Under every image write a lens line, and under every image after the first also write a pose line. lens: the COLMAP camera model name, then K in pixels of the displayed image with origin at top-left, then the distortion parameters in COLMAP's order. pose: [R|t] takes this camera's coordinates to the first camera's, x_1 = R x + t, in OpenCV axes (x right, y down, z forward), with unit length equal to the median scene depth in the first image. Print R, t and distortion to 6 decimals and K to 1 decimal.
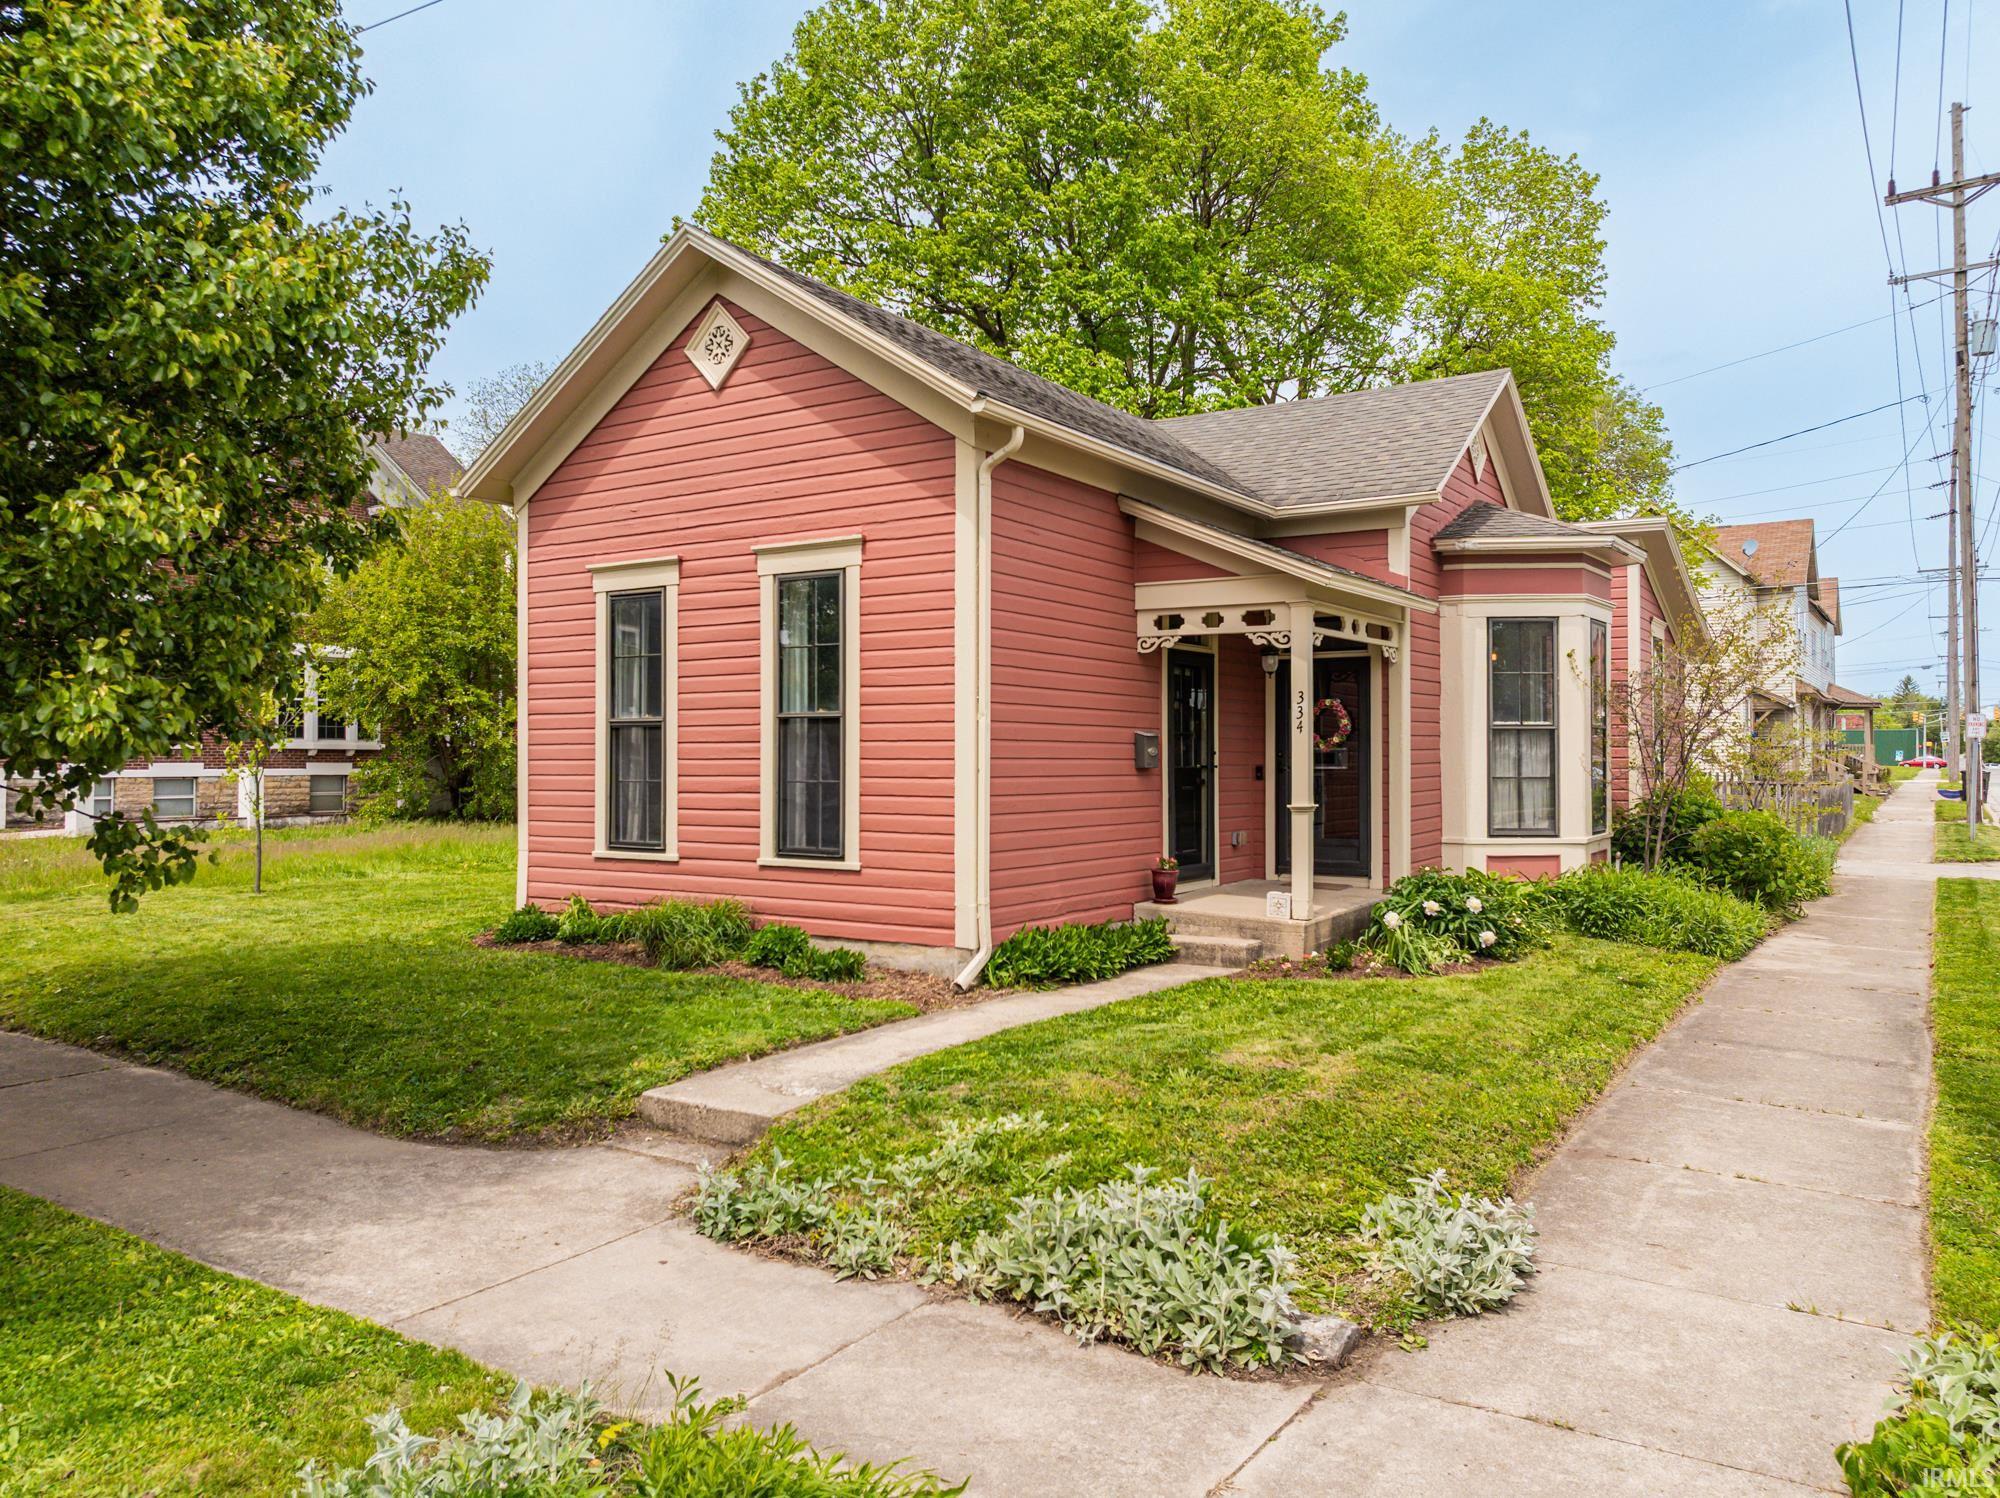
lens RADIAL K [[1413.9, 0, 993.9], [0, 1413.9, 752.1], [0, 0, 1]] dist [-0.009752, -0.005570]
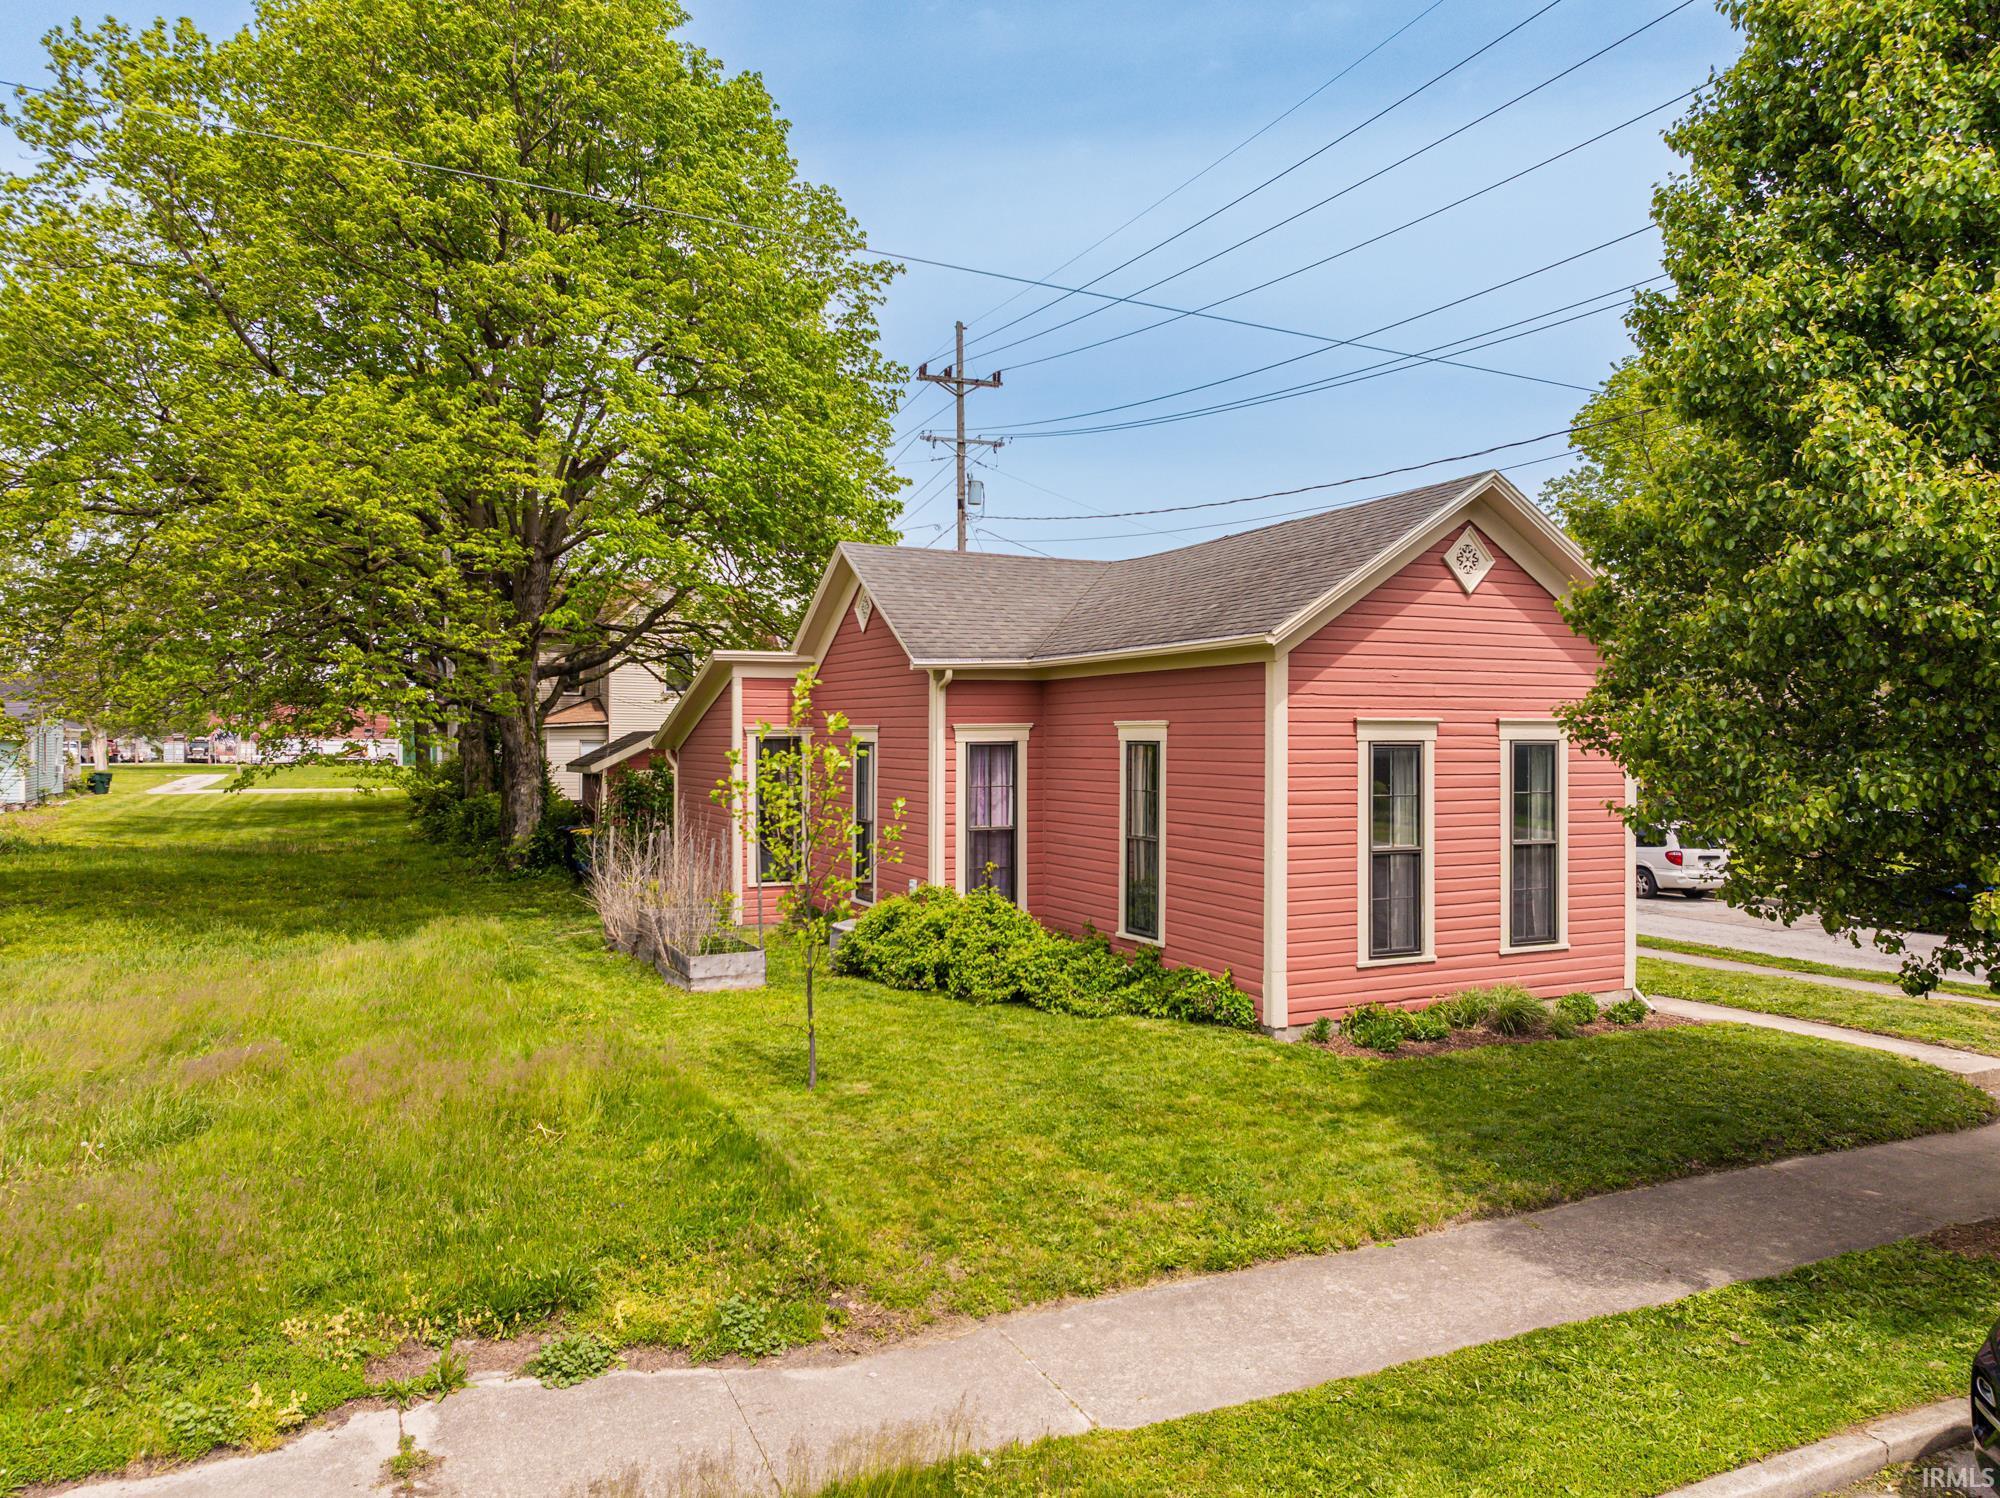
lens RADIAL K [[1417.3, 0, 1000.0], [0, 1417.3, 749.0], [0, 0, 1]] dist [-0.002649, -0.002517]
pose [[0.508911, -0.001238, 0.860819, -1.638706], [-0.004006, 0.999985, 0.003806, -0.124436], [-0.860810, -0.005386, 0.508898, 0.751907]]
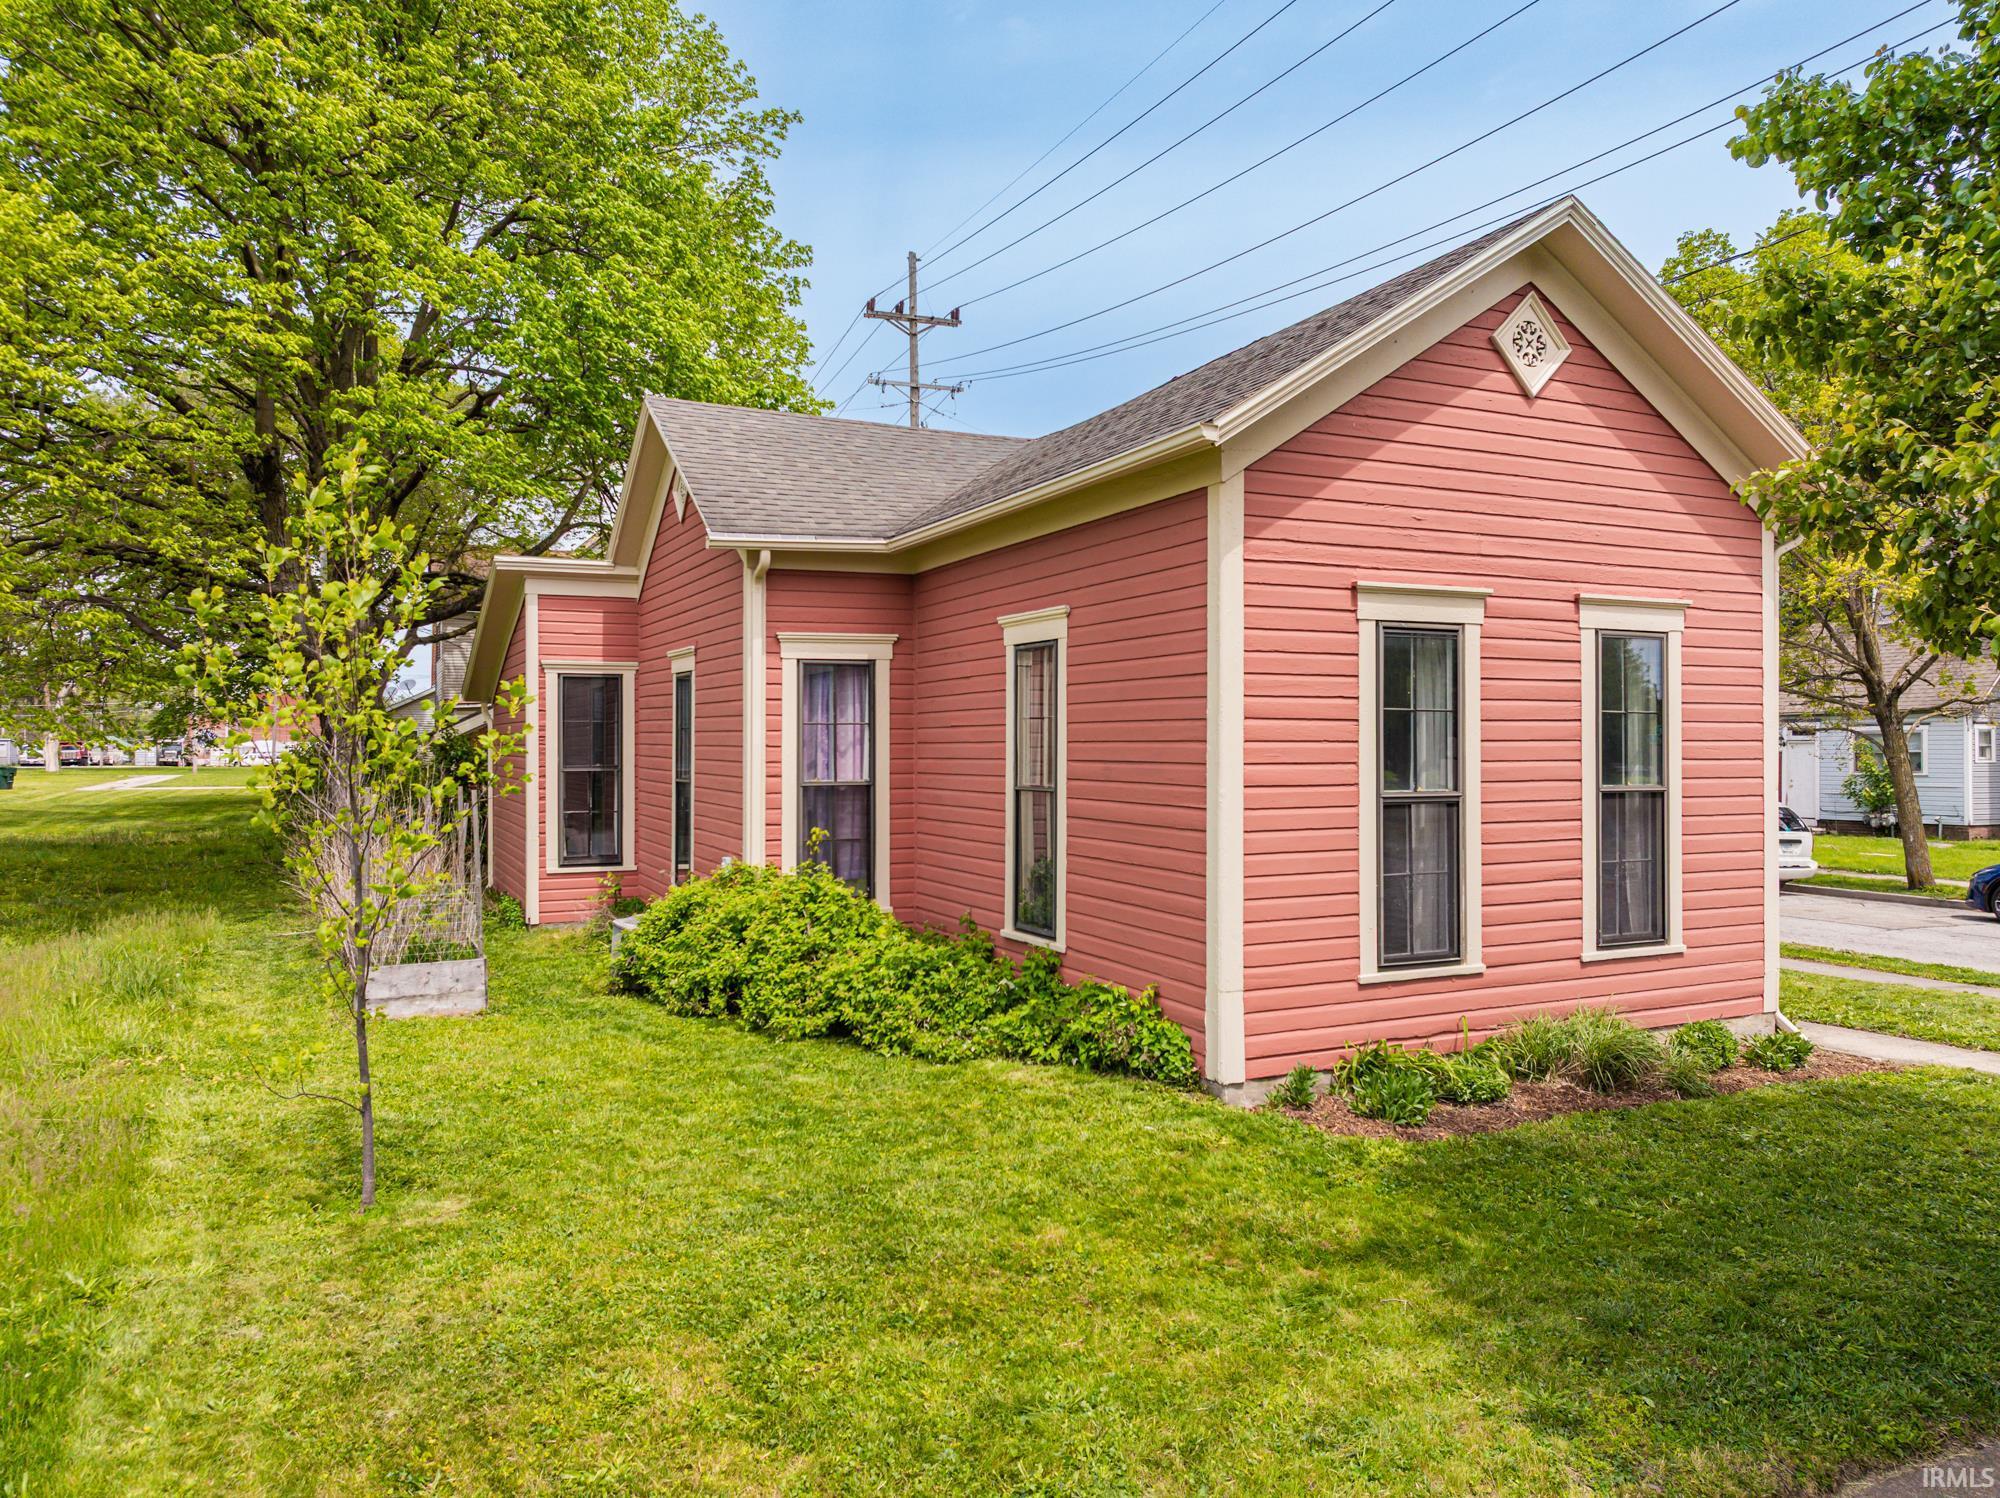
lens RADIAL K [[1413.9, 0, 993.9], [0, 1413.9, 752.1], [0, 0, 1]] dist [-0.009752, -0.005570]
pose [[0.515657, -0.000604, 0.856795, -1.139133], [-0.000665, 0.999999, 0.001105, -0.051535], [-0.856795, -0.001139, 0.515656, 0.896852]]
